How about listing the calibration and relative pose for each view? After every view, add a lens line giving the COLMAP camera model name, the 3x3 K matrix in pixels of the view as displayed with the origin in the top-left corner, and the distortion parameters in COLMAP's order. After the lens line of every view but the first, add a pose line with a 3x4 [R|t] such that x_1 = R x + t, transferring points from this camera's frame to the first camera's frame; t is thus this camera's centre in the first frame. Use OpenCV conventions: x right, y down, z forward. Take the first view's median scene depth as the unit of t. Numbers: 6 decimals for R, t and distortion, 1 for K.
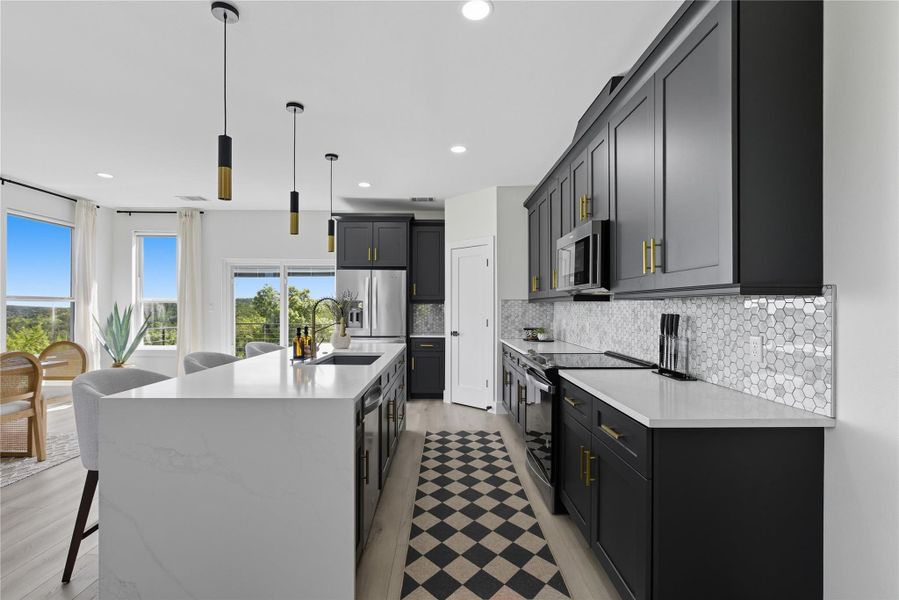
lens RADIAL K [[408.0, 0, 448.6], [0, 408.0, 308.0], [0, 0, 1]] dist [-0.005648, 0.000585]
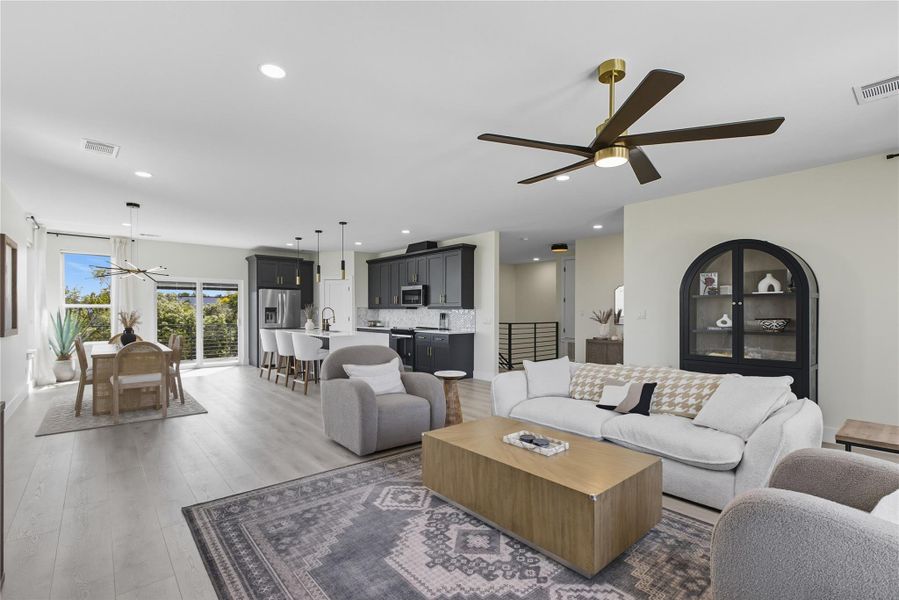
lens RADIAL K [[423.2, 0, 451.2], [0, 423.2, 312.6], [0, 0, 1]] dist [0.002419, 0.001331]
pose [[0.776333, -0.002427, 0.630318, -1.389386], [0.001515, 0.999997, 0.001985, 0.002950], [-0.630321, -0.000586, 0.776334, -1.543292]]
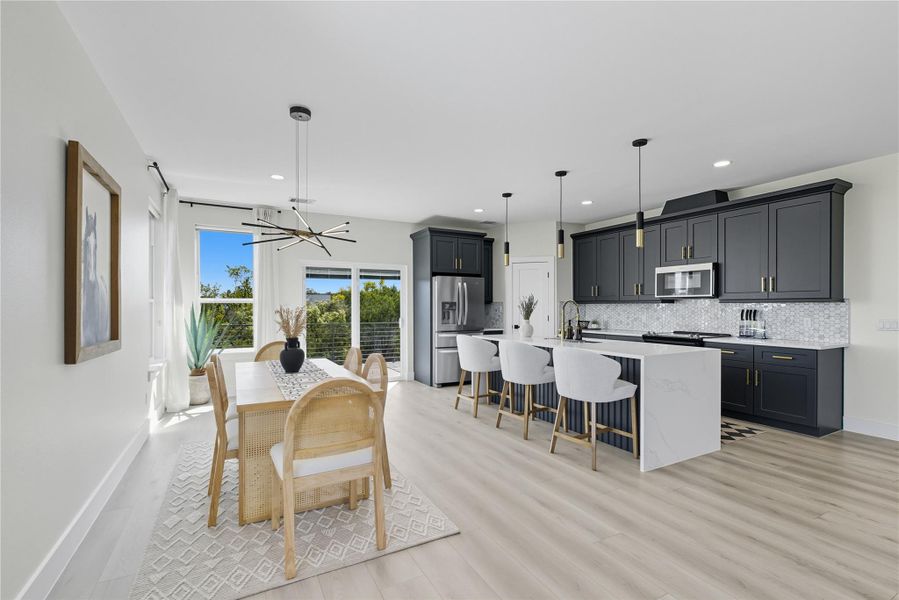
lens RADIAL K [[408.0, 0, 448.6], [0, 408.0, 308.0], [0, 0, 1]] dist [-0.005648, 0.000585]
pose [[0.888334, -0.003177, 0.459188, -1.436033], [0.003473, 0.999994, 0.000200, 0.000406], [-0.459186, 0.001417, 0.888339, -0.138737]]
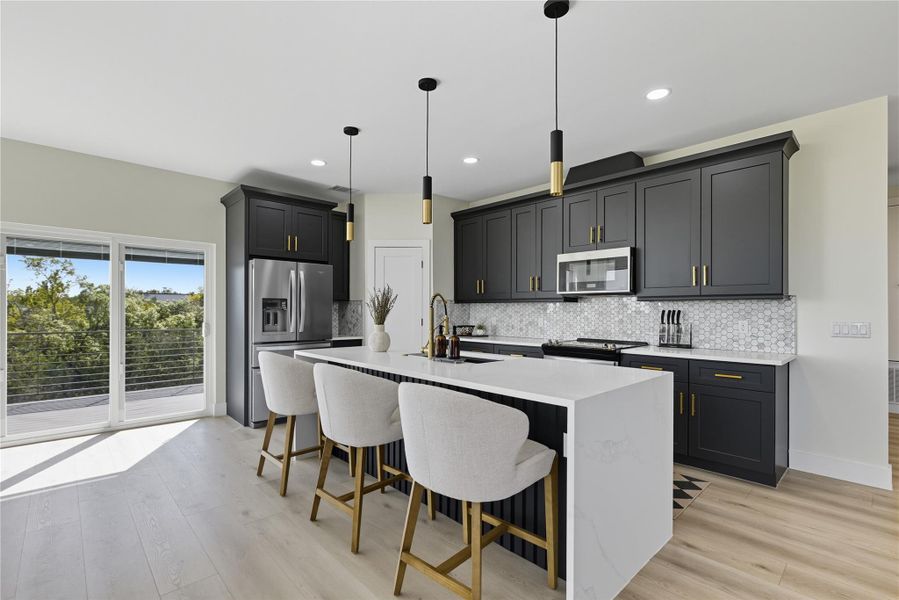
lens RADIAL K [[408.0, 0, 448.6], [0, 408.0, 308.0], [0, 0, 1]] dist [-0.005648, 0.000585]
pose [[0.738273, 0.004271, 0.674489, -0.954333], [0.000875, 0.999973, -0.007290, 0.013787], [-0.674502, 0.005973, 0.738249, 0.303866]]
